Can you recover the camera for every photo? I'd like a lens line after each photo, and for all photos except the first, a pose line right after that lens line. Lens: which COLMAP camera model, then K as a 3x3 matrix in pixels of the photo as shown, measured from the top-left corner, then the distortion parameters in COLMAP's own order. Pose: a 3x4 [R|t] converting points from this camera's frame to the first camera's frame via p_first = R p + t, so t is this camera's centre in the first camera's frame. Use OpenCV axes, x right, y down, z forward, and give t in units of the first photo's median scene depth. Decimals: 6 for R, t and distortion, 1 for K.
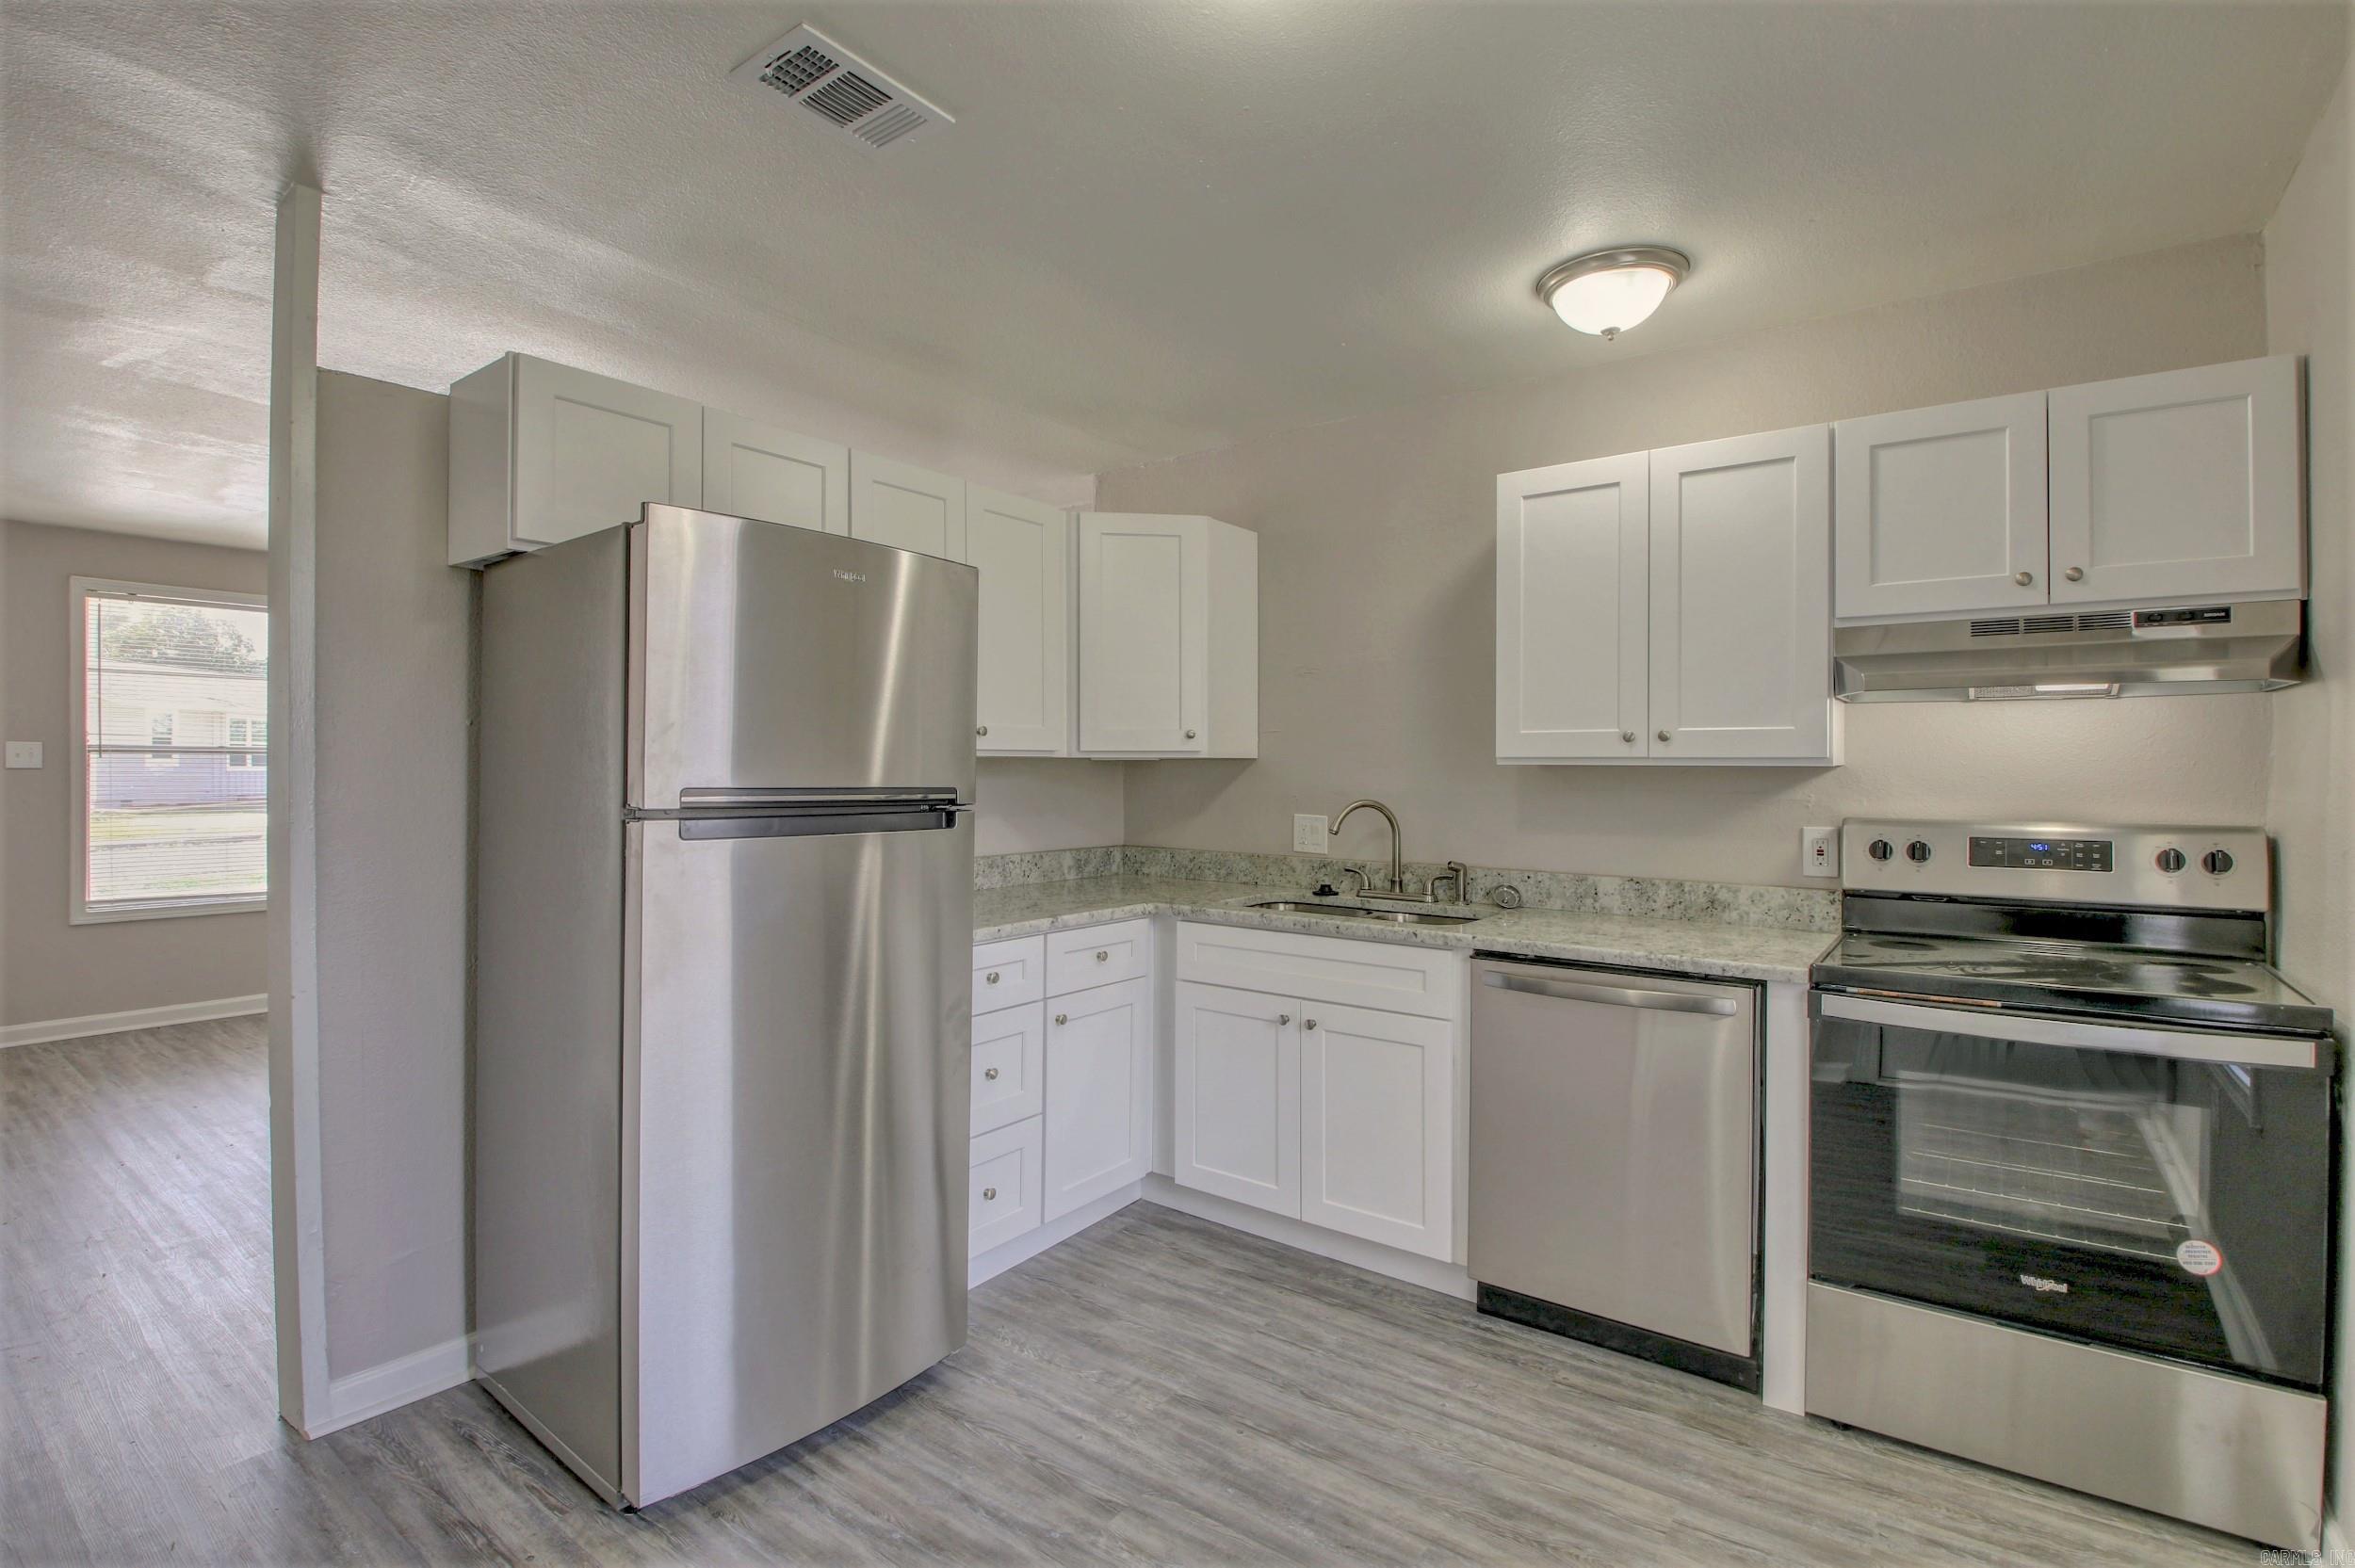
lens RADIAL K [[1072.3, 0, 1174.1], [0, 1072.3, 766.6], [0, 0, 1]] dist [-0.002492, -0.015466]
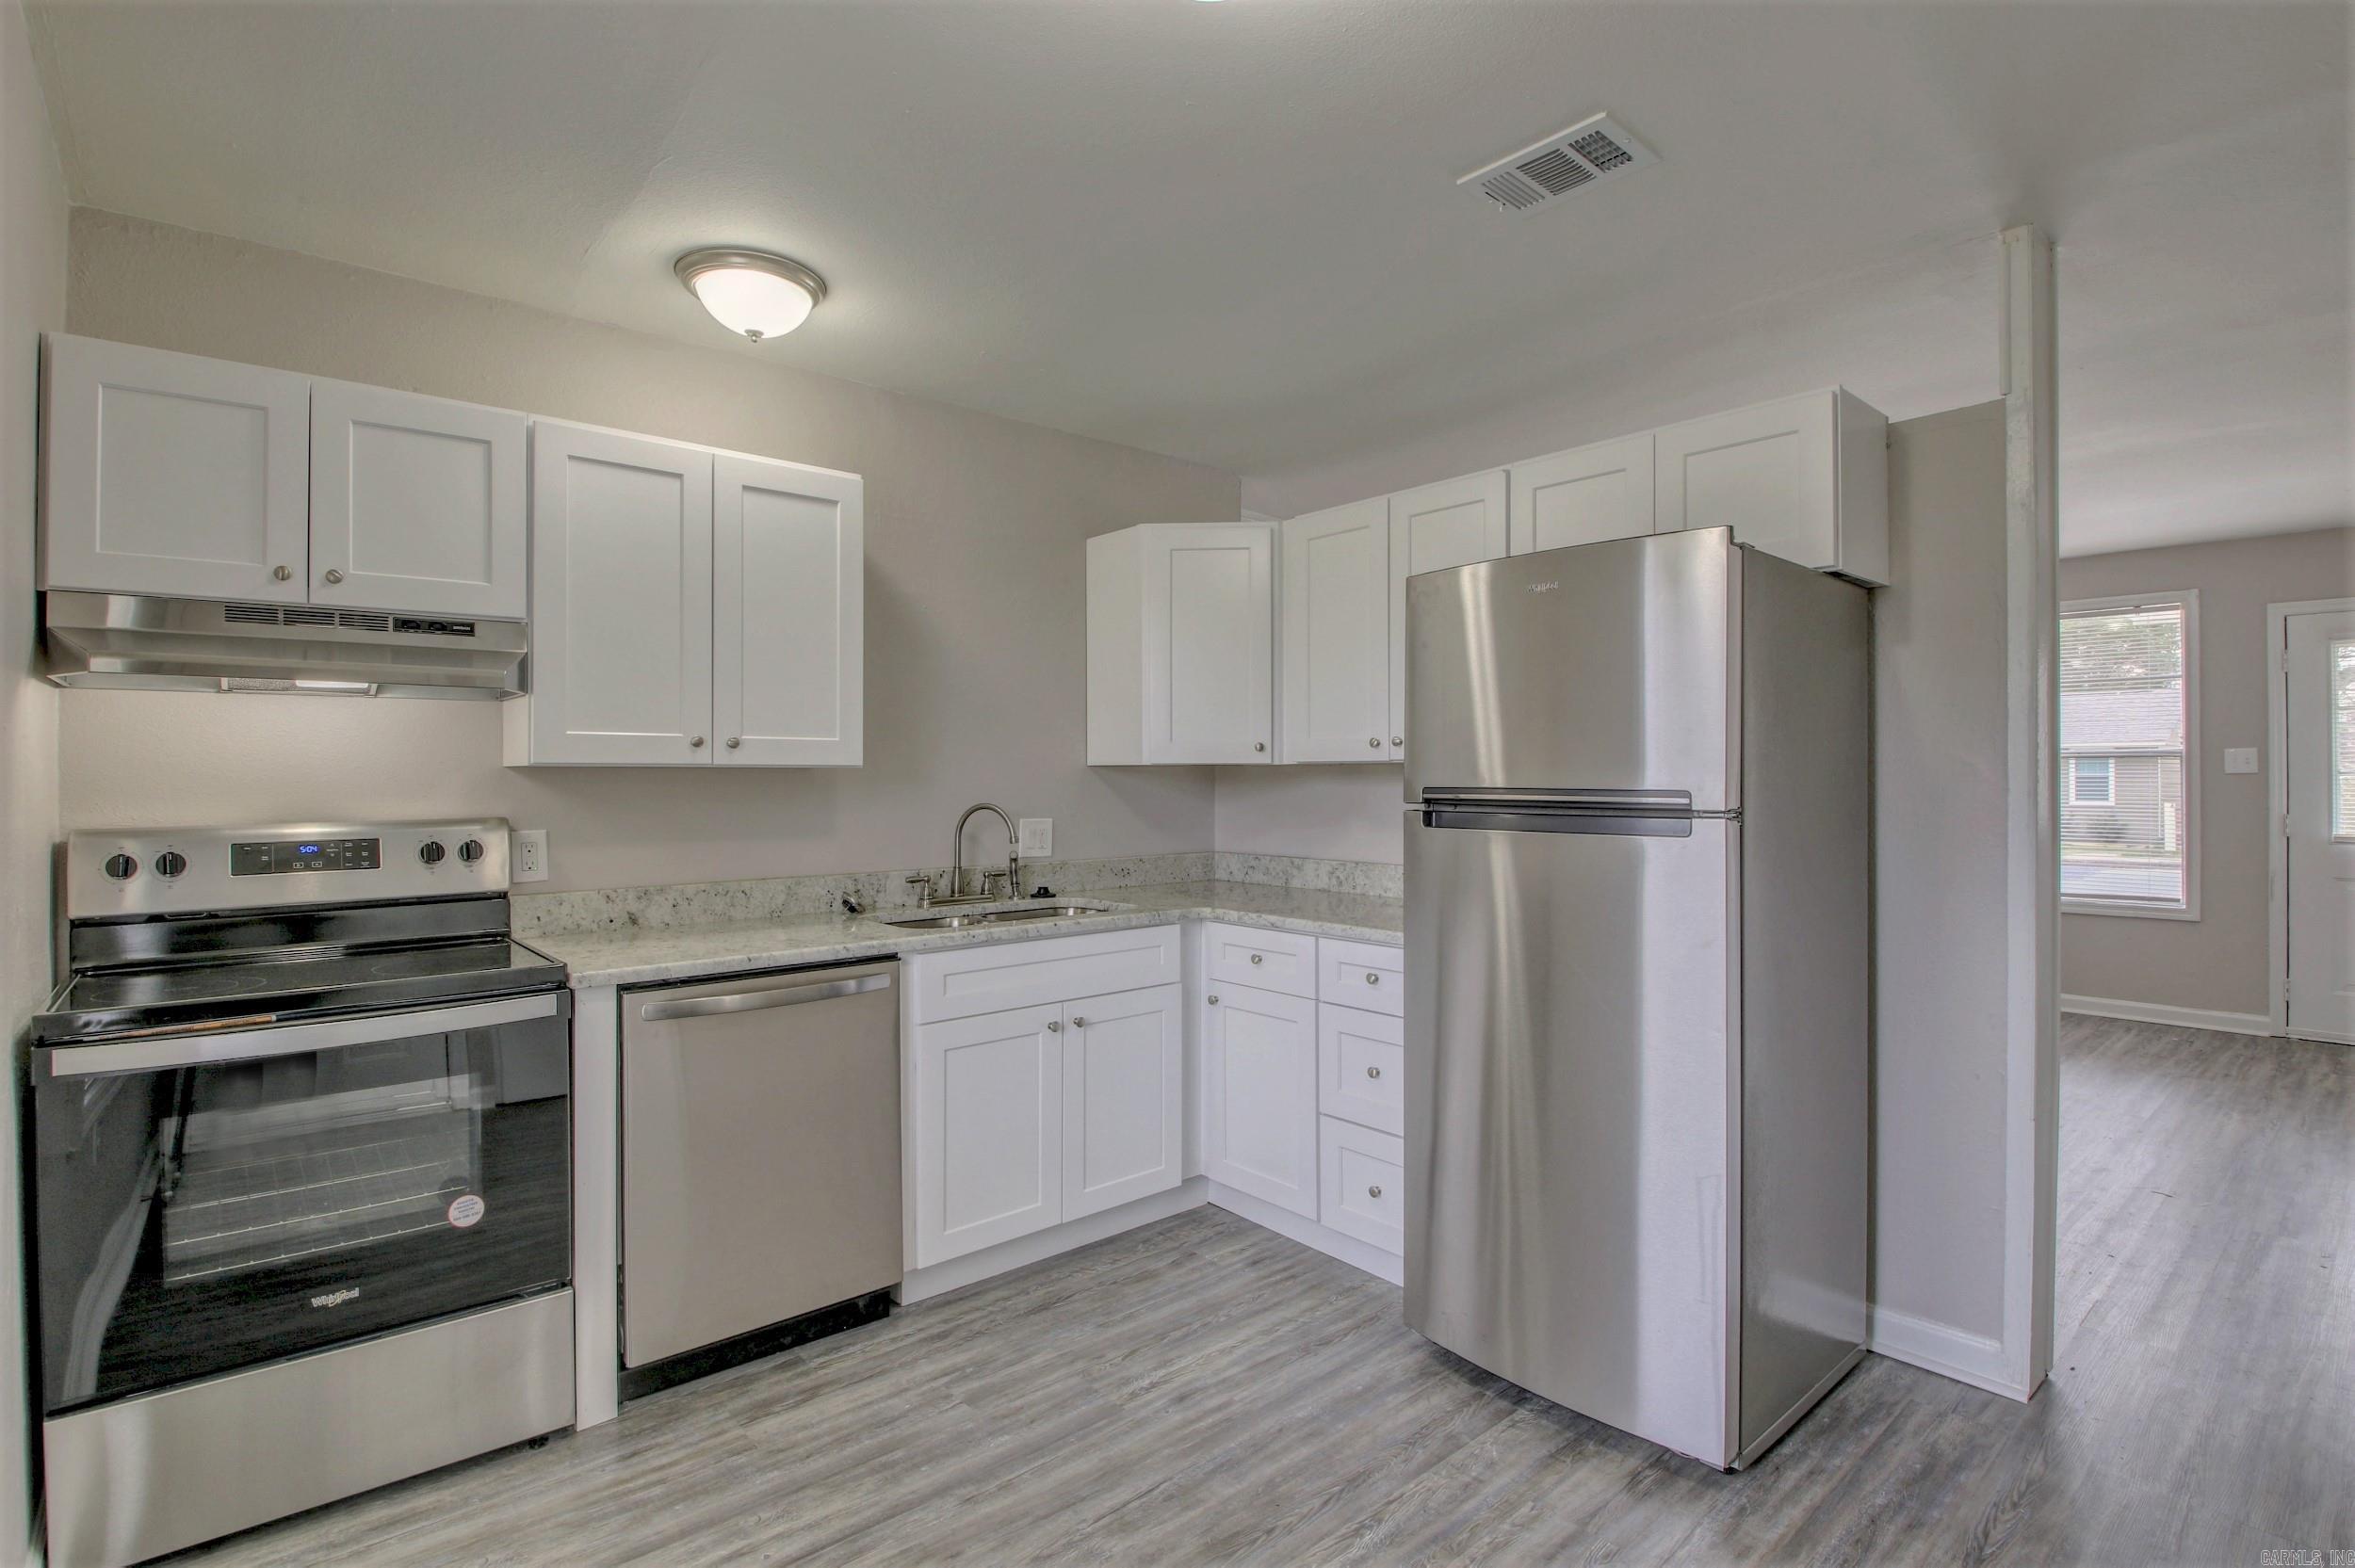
lens RADIAL K [[1130.1, 0, 1176.1], [0, 1130.1, 771.7], [0, 0, 1]] dist [0.034046, -0.031933]
pose [[0.193587, -0.005395, 0.981068, -0.556577], [-0.000658, 0.999984, 0.005629, -0.005973], [-0.981083, -0.001735, 0.193580, 0.410763]]
